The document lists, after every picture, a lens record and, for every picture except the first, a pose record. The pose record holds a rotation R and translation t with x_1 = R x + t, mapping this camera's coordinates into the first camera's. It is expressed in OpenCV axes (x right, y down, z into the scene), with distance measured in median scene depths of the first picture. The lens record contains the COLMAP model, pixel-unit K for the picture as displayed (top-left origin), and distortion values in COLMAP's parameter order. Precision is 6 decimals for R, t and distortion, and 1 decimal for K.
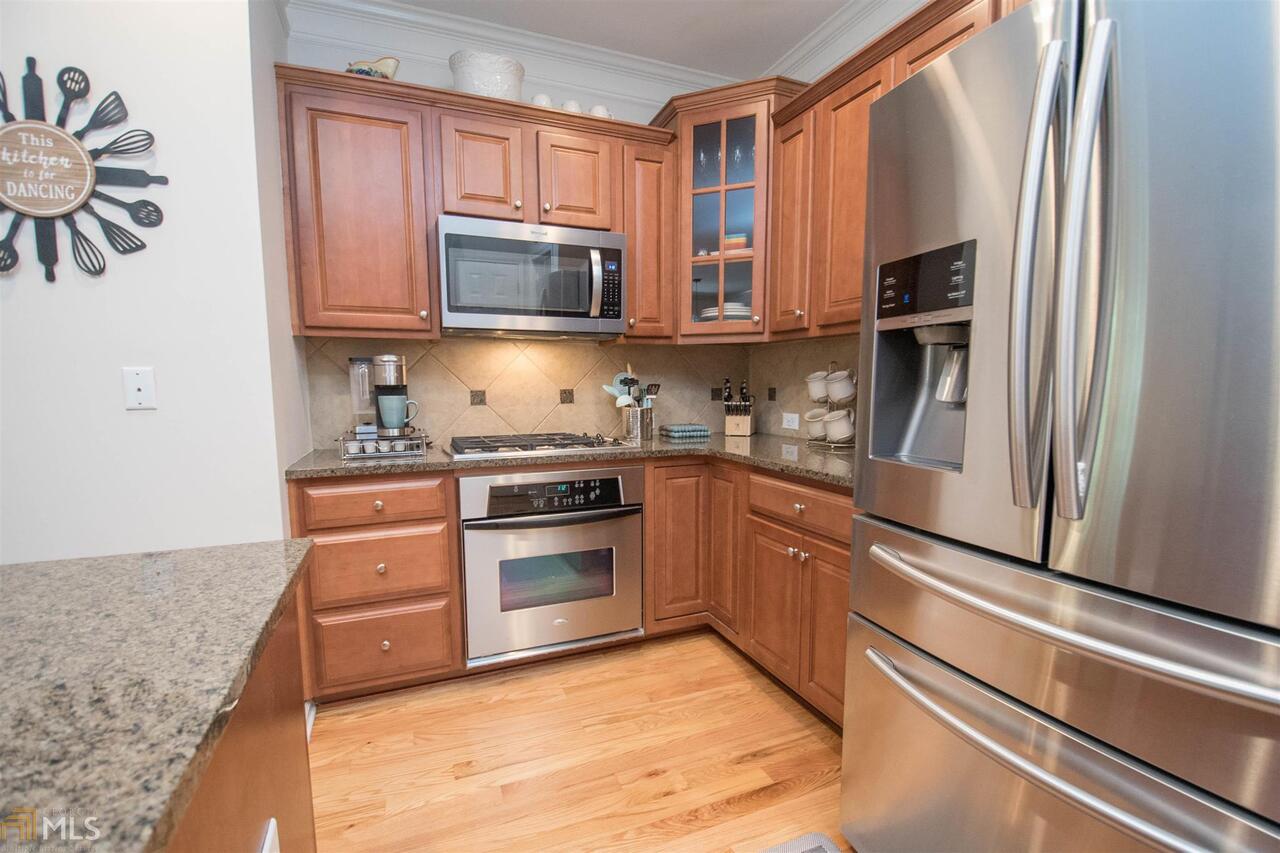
lens RADIAL K [[561.5, 0, 641.9], [0, 561.5, 449.9], [0, 0, 1]] dist [0.002095, -0.013826]
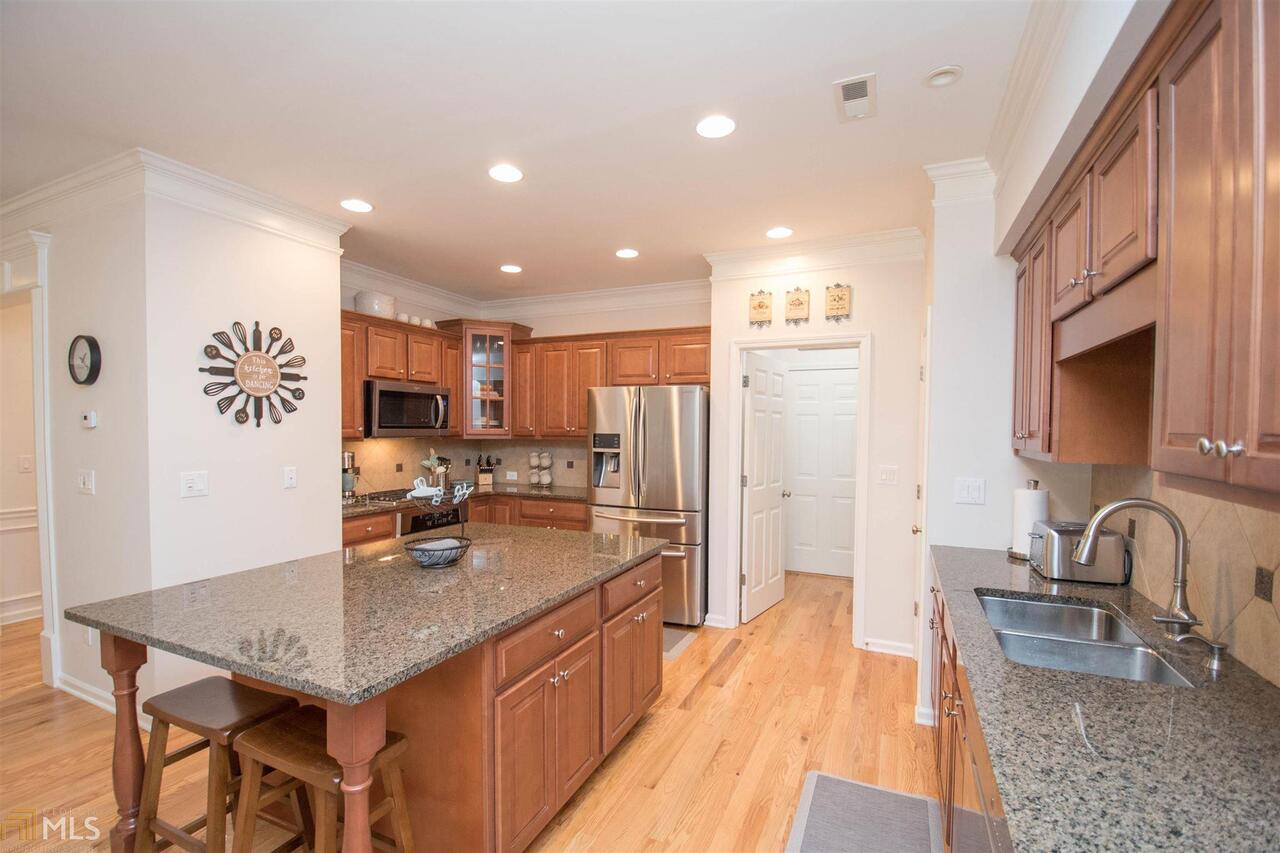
lens RADIAL K [[561.5, 0, 645.2], [0, 561.5, 446.6], [0, 0, 1]] dist [0.002095, -0.013826]
pose [[0.720716, -0.014471, 0.693079, -1.436746], [0.073574, 0.995732, -0.055717, -0.014315], [-0.689315, 0.091149, 0.718705, -1.418661]]
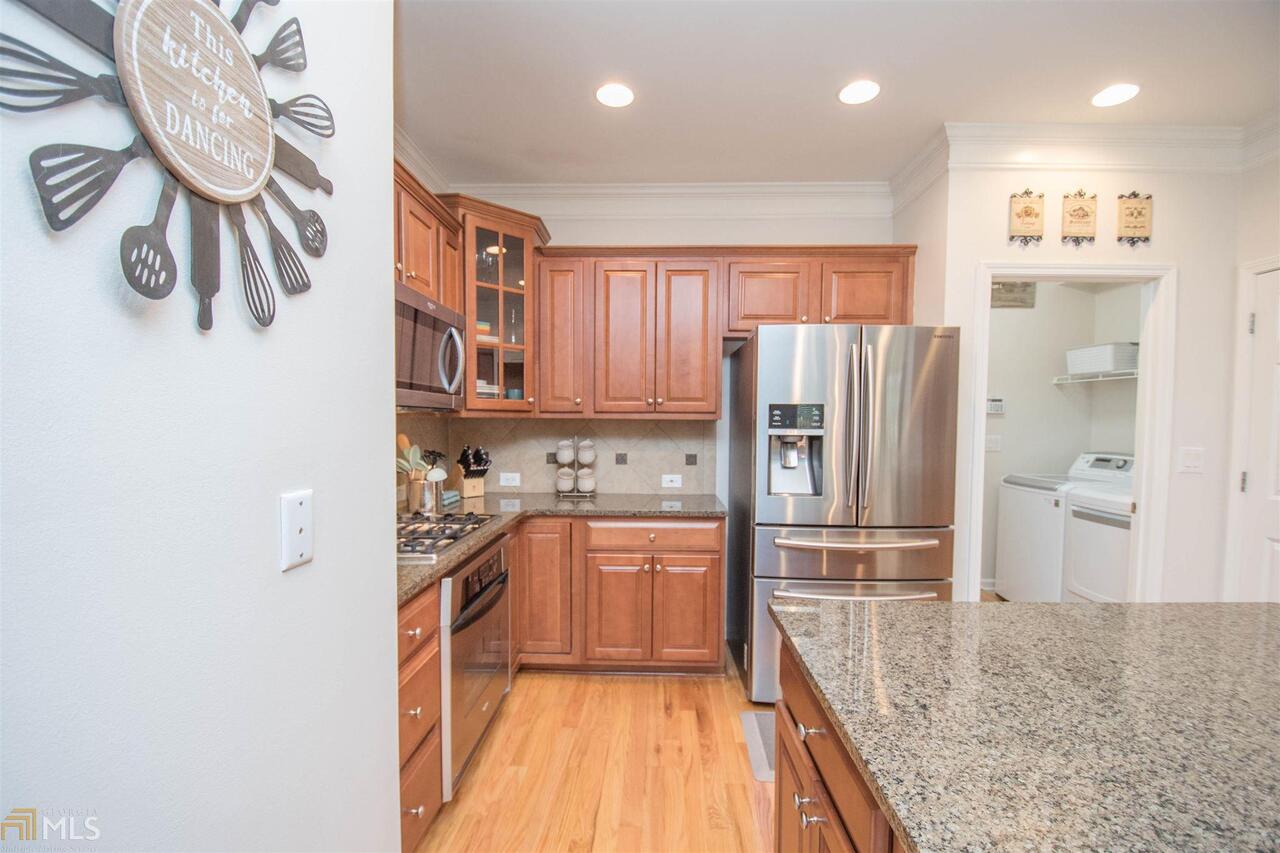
lens RADIAL K [[561.5, 0, 642.7], [0, 561.5, 448.9], [0, 0, 1]] dist [0.002095, -0.013826]
pose [[0.410925, -0.038226, 0.910867, -1.325517], [0.100137, 0.994968, -0.003420, -0.157297], [-0.906153, 0.092617, 0.412685, 0.452661]]
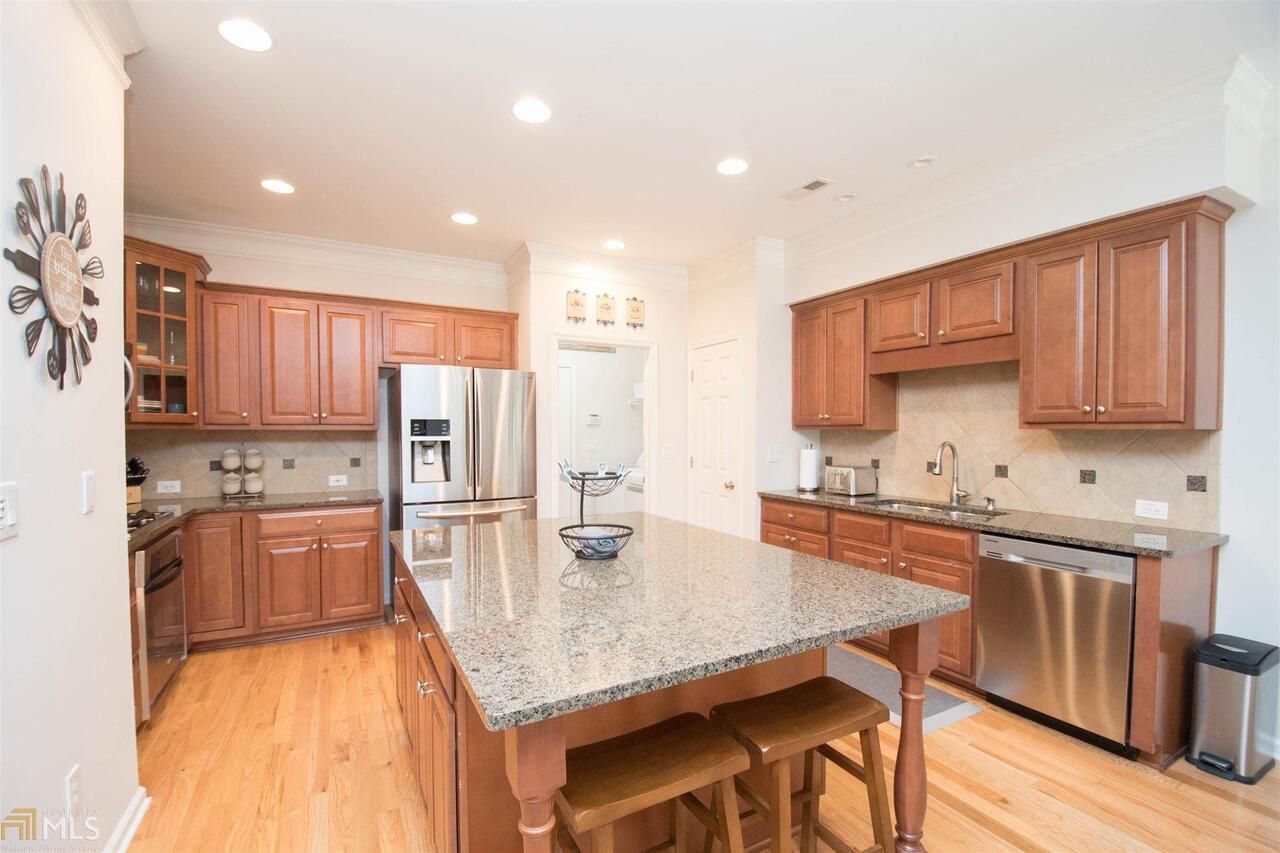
lens RADIAL K [[561.5, 0, 642.1], [0, 561.5, 445.7], [0, 0, 1]] dist [0.002095, -0.013826]
pose [[-0.106644, -0.021298, 0.994069, -2.122101], [0.119484, 0.992251, 0.034077, -0.109852], [-0.987092, 0.122409, -0.103273, 0.077401]]
